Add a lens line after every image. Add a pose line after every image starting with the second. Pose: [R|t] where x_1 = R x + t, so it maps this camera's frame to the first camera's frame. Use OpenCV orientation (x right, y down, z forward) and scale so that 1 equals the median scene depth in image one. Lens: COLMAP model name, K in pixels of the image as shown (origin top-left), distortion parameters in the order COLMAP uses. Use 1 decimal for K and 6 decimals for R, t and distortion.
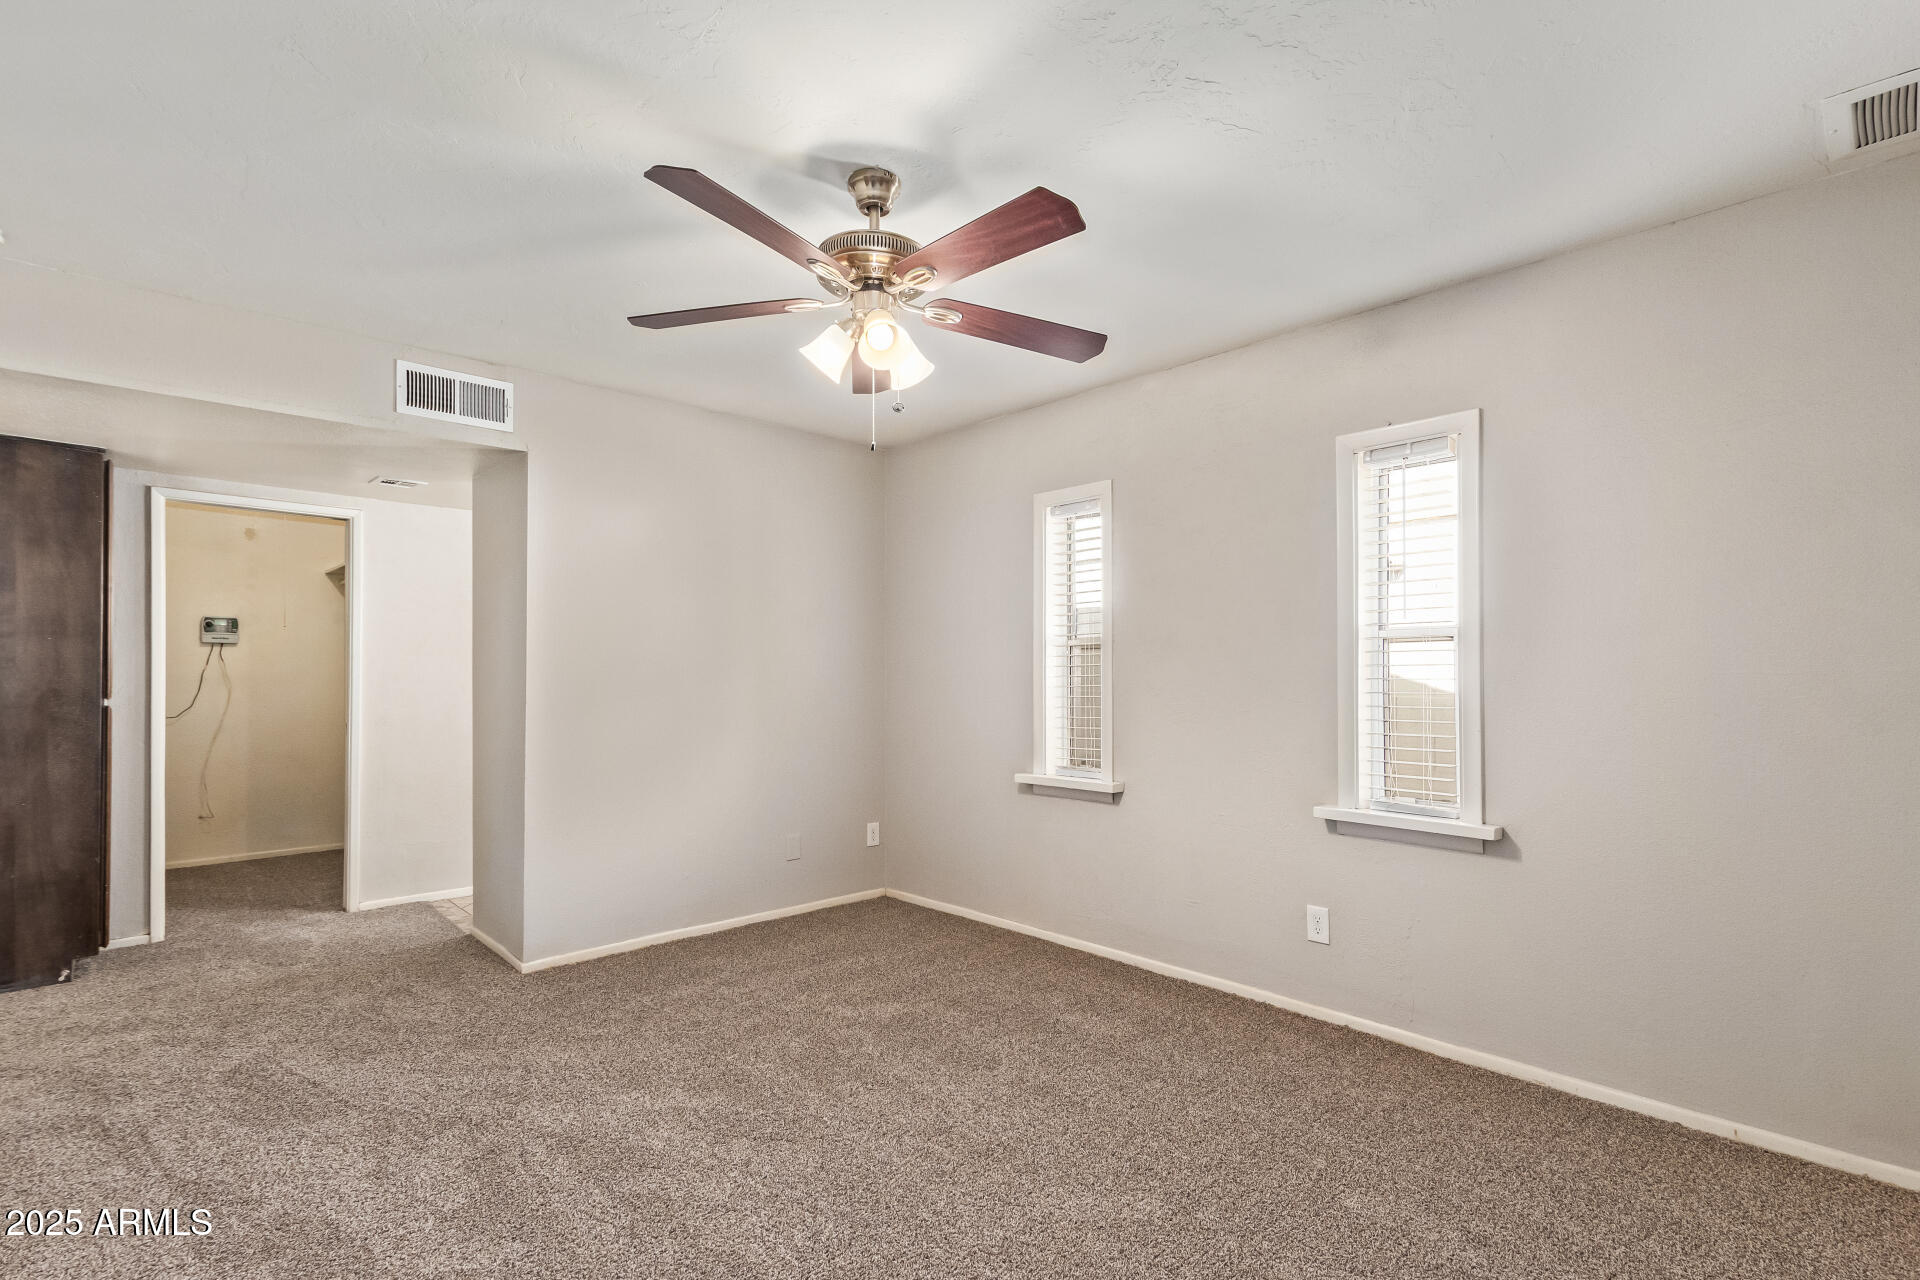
lens RADIAL K [[900.1, 0, 959.5], [0, 900.1, 672.0], [0, 0, 1]] dist [0.122255, -0.000135]
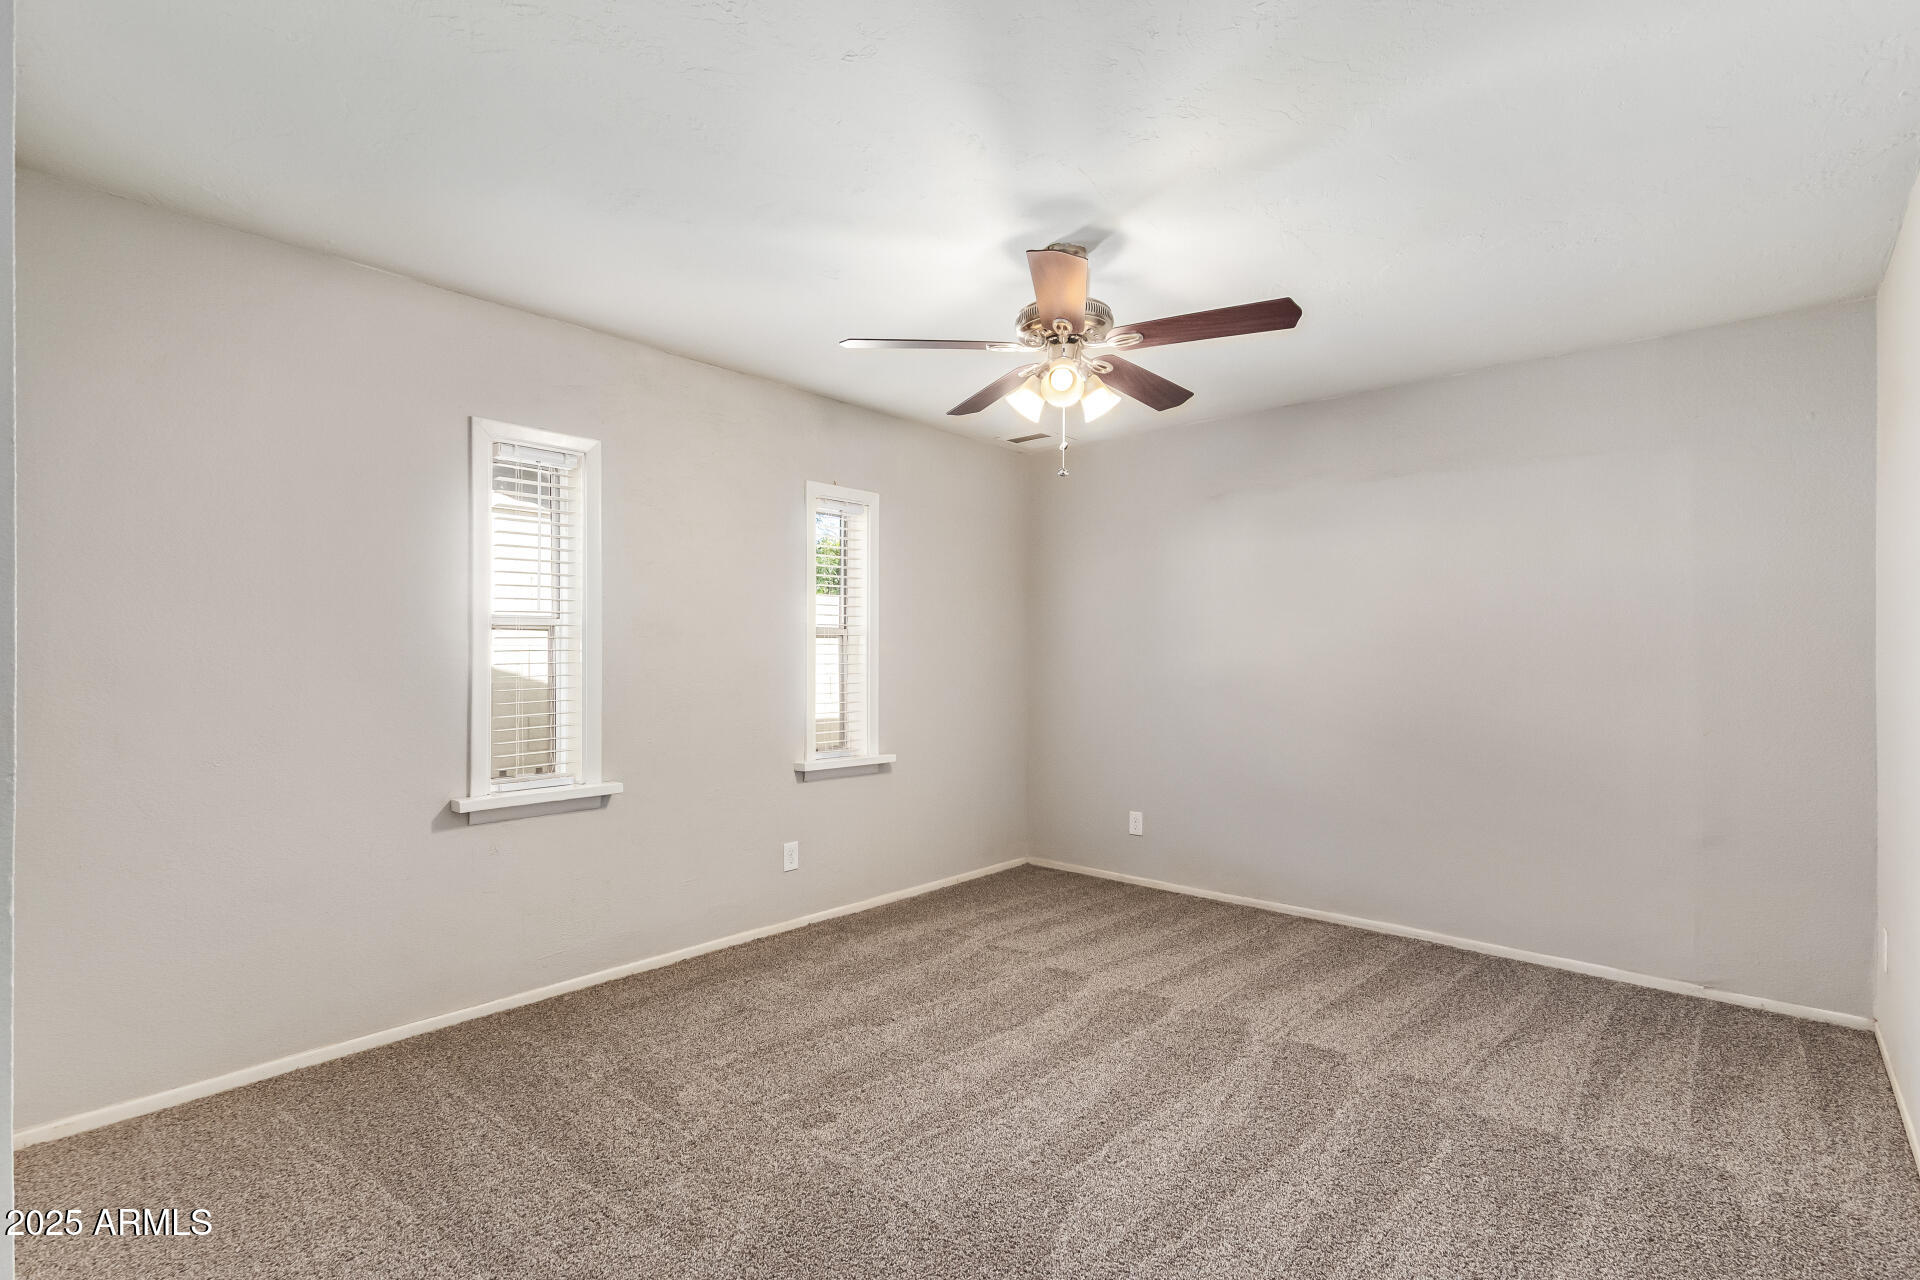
lens RADIAL K [[900.2, 0, 965.9], [0, 900.2, 657.1], [0, 0, 1]] dist [0.009136, -0.000601]
pose [[-0.078497, 0.005363, 0.996900, -0.882856], [-0.006535, 0.999961, -0.005894, 0.002733], [-0.996893, -0.006977, -0.078459, 0.867763]]
